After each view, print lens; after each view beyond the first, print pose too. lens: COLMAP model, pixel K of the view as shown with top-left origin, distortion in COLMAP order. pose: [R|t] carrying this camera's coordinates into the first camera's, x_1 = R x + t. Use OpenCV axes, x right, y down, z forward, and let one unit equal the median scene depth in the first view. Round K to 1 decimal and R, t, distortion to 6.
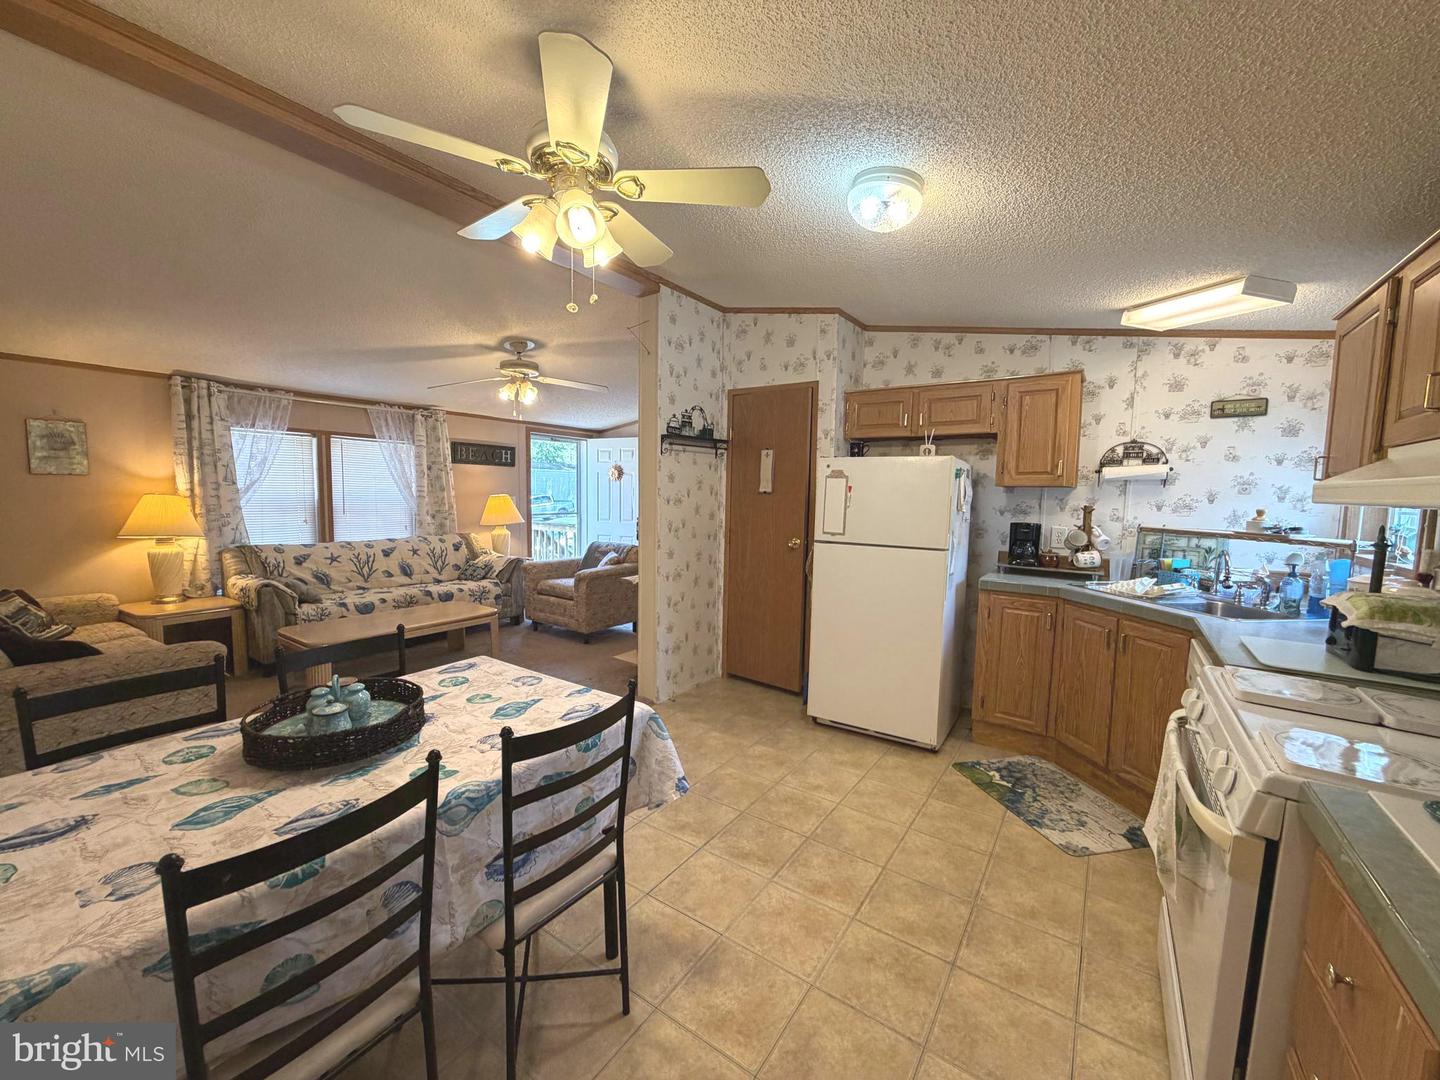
lens RADIAL K [[574.5, 0, 717.9], [0, 574.5, 538.9], [0, 0, 1]] dist [0.000959, 0.000021]
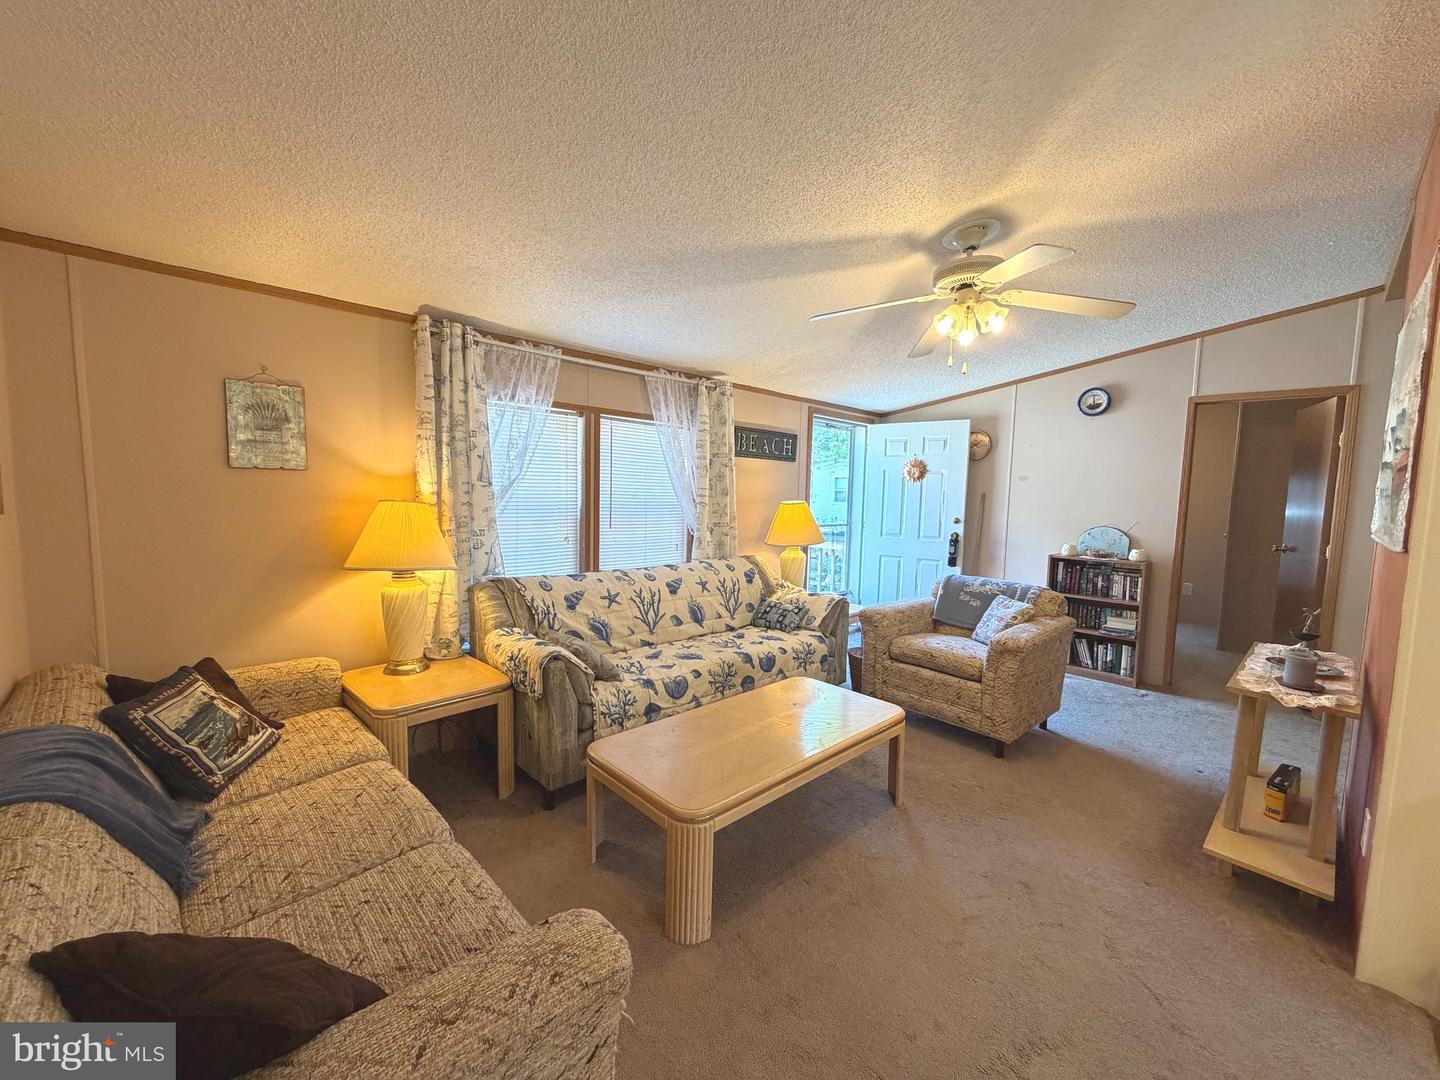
lens RADIAL K [[574.5, 0, 717.5], [0, 574.5, 538.7], [0, 0, 1]] dist [0.000959, 0.000021]
pose [[0.980330, 0.023095, -0.196009, -0.443362], [-0.023378, 0.999726, 0.000867, -0.039432], [0.195975, 0.003732, 0.980602, 0.395802]]
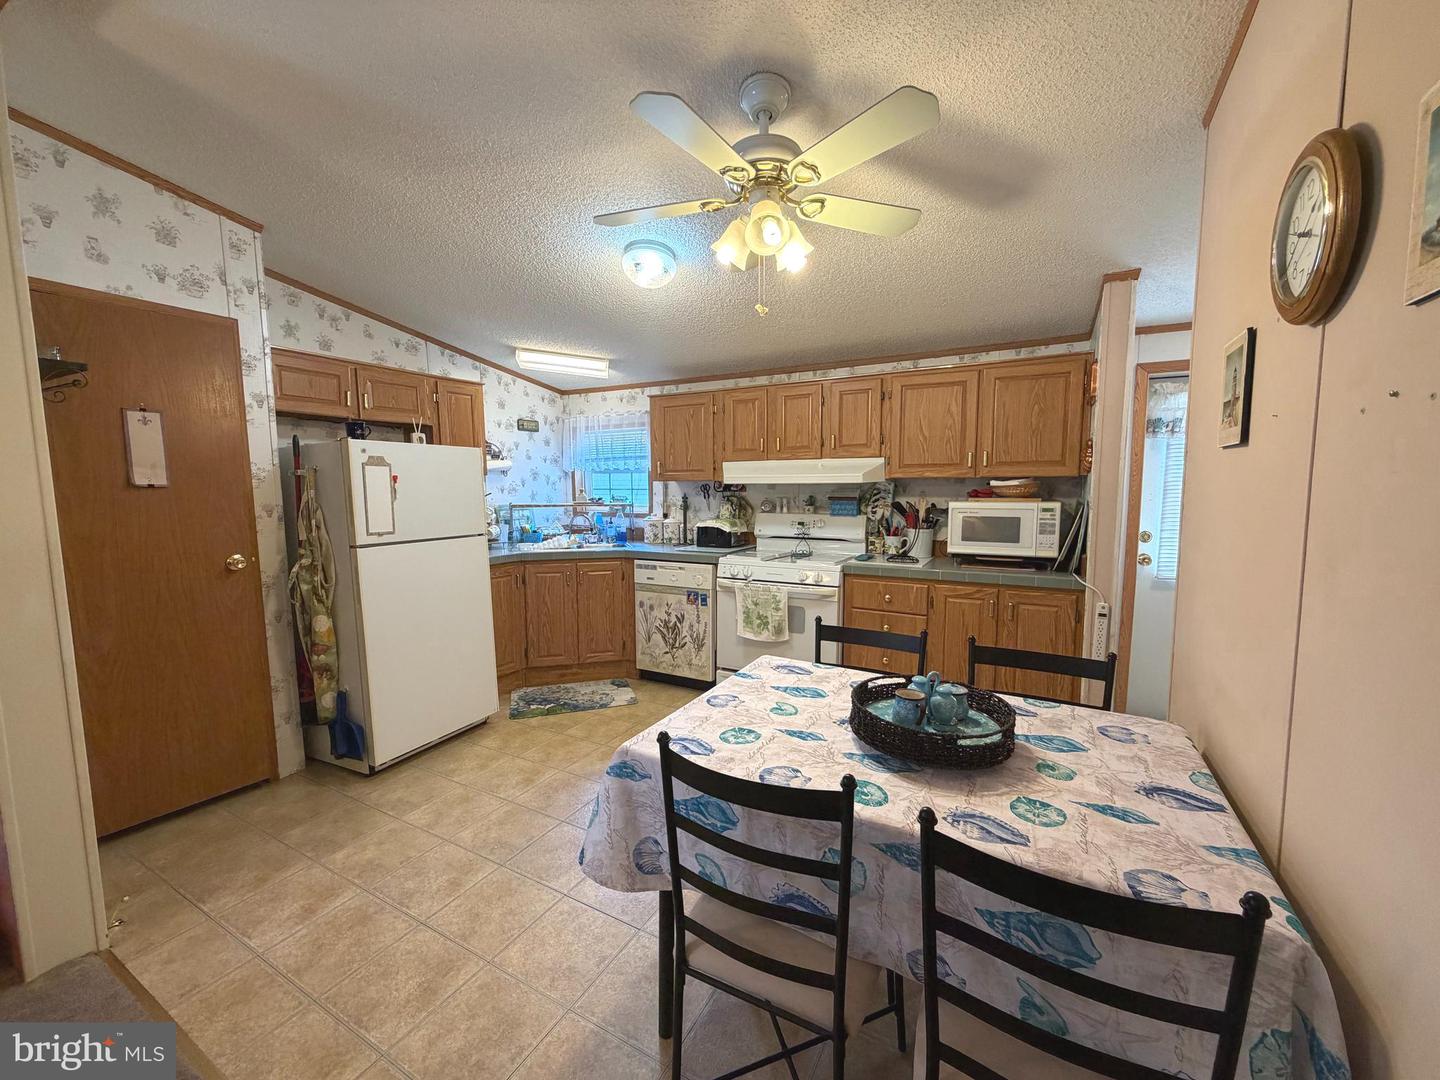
lens RADIAL K [[574.5, 0, 717.1], [0, 574.5, 537.6], [0, 0, 1]] dist [0.000959, 0.000021]
pose [[-0.103237, -0.107738, 0.988805, -1.179249], [0.087684, 0.989260, 0.116942, -0.102720], [-0.990784, 0.098775, -0.092681, 1.073337]]
